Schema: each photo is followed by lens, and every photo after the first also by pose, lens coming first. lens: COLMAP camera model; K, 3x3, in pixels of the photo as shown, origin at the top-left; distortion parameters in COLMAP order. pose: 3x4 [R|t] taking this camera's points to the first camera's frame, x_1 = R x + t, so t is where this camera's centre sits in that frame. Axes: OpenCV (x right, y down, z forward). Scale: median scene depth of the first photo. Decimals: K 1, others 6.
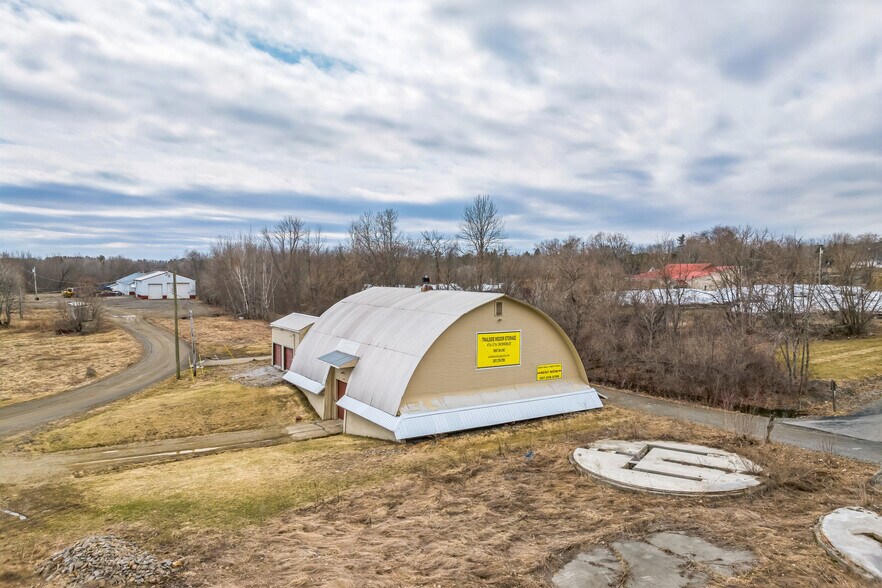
lens RADIAL K [[626.4, 0, 440.2], [0, 626.4, 295.1], [0, 0, 1]] dist [-0.046007, 0.014176]
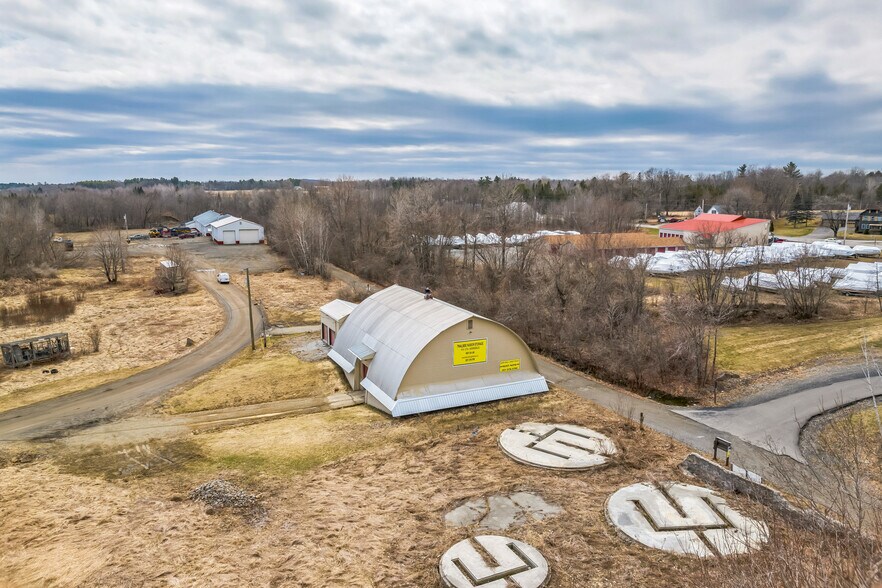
lens RADIAL K [[626.4, 0, 442.6], [0, 626.4, 291.4], [0, 0, 1]] dist [-0.046007, 0.014176]
pose [[0.995146, 0.017234, -0.096885, 0.179742], [-0.004829, 0.991912, 0.126835, -0.249297], [0.098287, -0.125751, 0.987181, -0.431238]]
